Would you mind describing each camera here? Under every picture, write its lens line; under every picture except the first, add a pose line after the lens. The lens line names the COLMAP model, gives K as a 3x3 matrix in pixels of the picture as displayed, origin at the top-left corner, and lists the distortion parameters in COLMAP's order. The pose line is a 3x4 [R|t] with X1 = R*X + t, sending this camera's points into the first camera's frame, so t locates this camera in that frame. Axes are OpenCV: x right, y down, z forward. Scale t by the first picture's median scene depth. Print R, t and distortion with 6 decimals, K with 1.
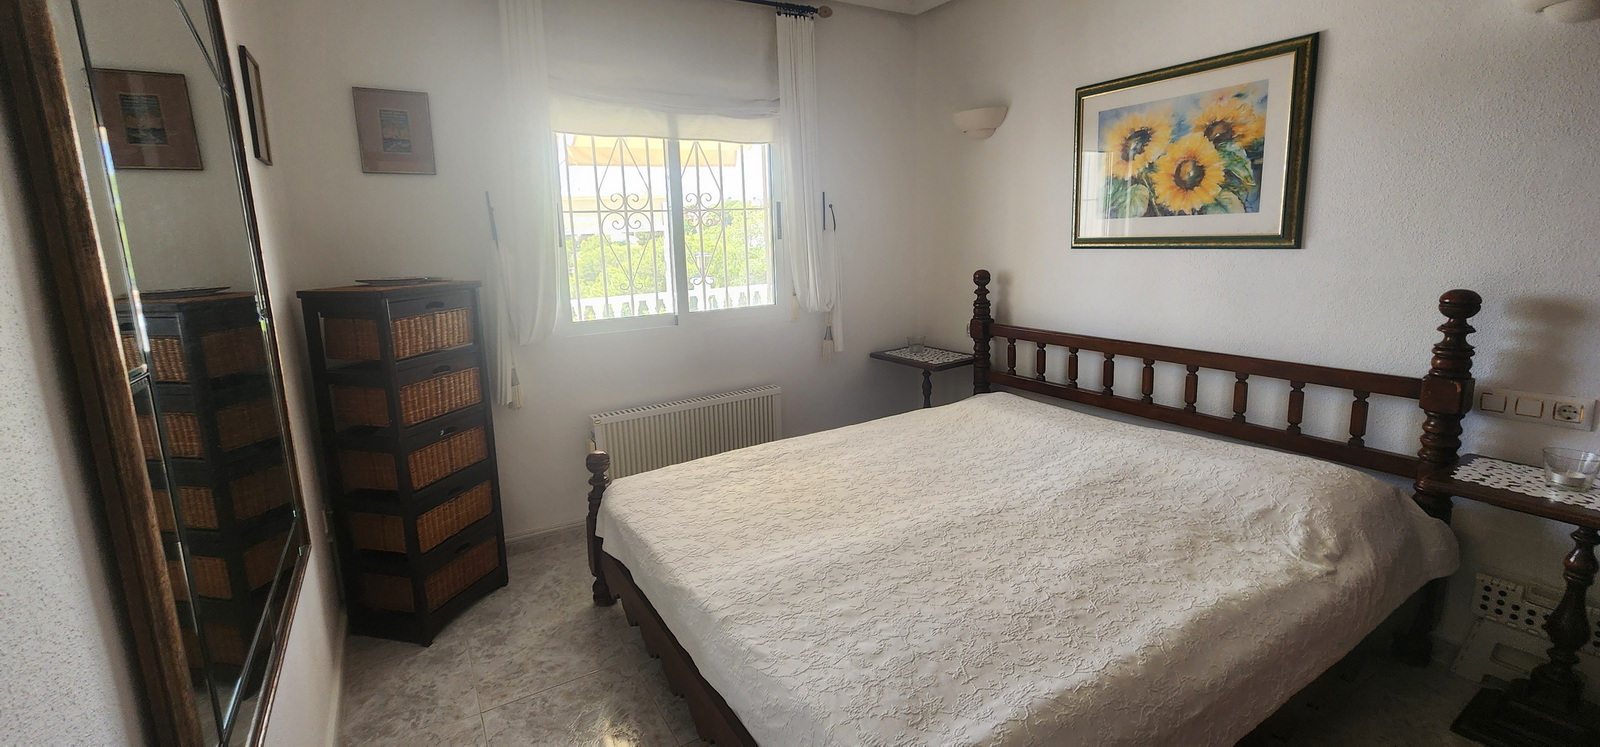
lens RADIAL K [[663.5, 0, 801.2], [0, 663.5, 352.8], [0, 0, 1]] dist [-0.003726, -0.000144]
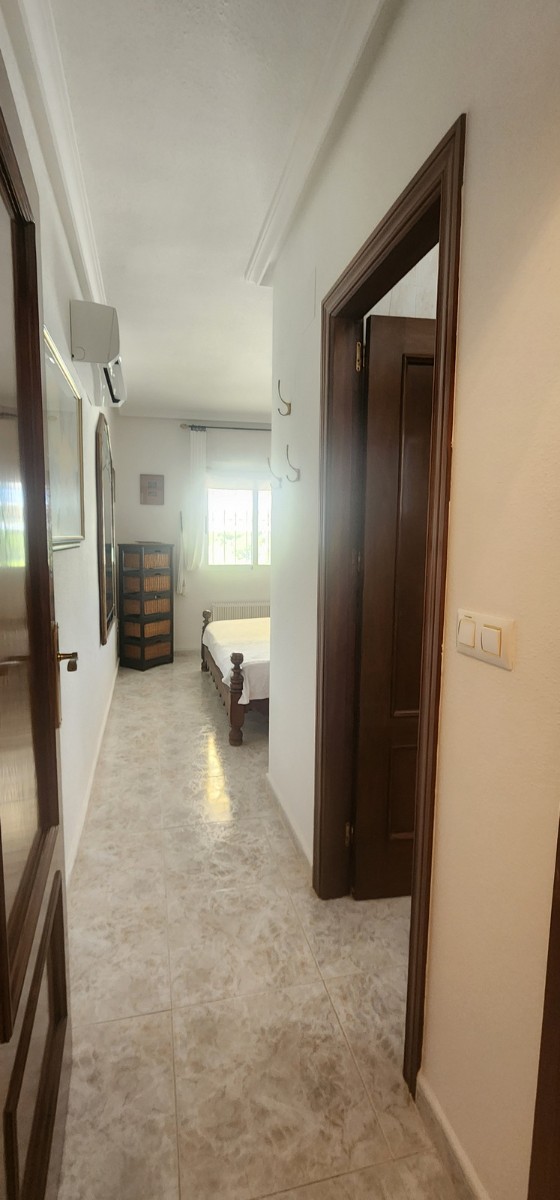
lens RADIAL K [[497.6, 0, 274.8], [0, 497.6, 584.4], [0, 0, 1]] dist [-0.003726, -0.000144]
pose [[0.956825, 0.072922, -0.281369, 0.515274], [-0.091327, 0.994418, -0.052848, 0.127538], [0.275945, 0.076263, 0.958143, -0.860568]]
